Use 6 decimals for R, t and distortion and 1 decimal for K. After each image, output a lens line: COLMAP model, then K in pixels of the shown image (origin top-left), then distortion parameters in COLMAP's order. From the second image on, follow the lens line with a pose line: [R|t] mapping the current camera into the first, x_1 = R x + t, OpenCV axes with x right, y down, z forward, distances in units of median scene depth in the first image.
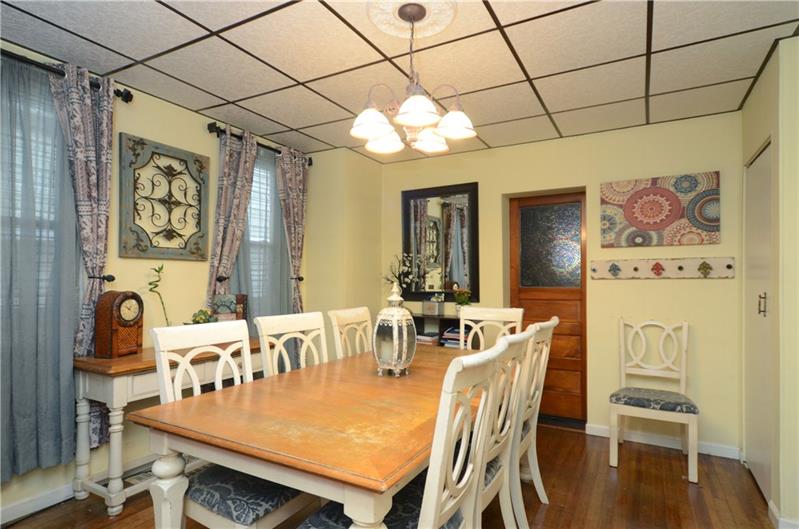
lens RADIAL K [[434.1, 0, 399.2], [0, 434.1, 276.2], [0, 0, 1]] dist [-0.000853, -0.000032]
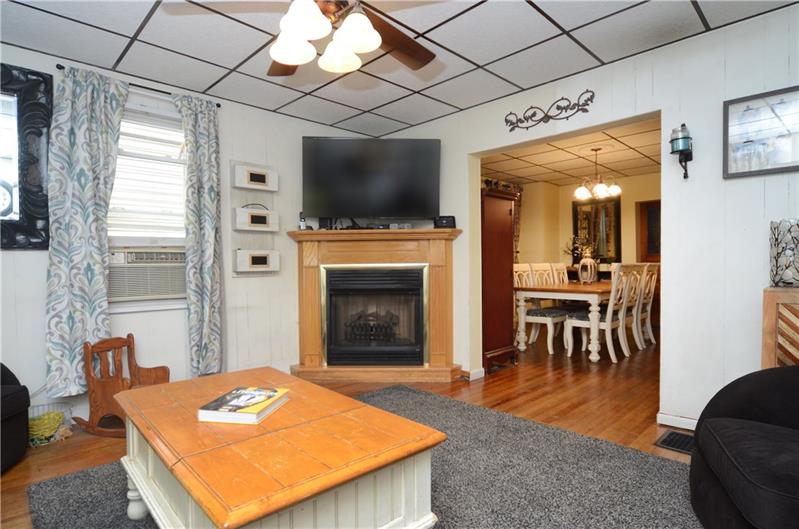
lens RADIAL K [[422.8, 0, 397.4], [0, 422.8, 267.6], [0, 0, 1]] dist [-0.007463, -0.000455]
pose [[0.957382, -0.003360, -0.288805, -0.203513], [0.009467, 0.999760, 0.019752, 0.035288], [0.288670, -0.021644, 0.957184, -0.955793]]
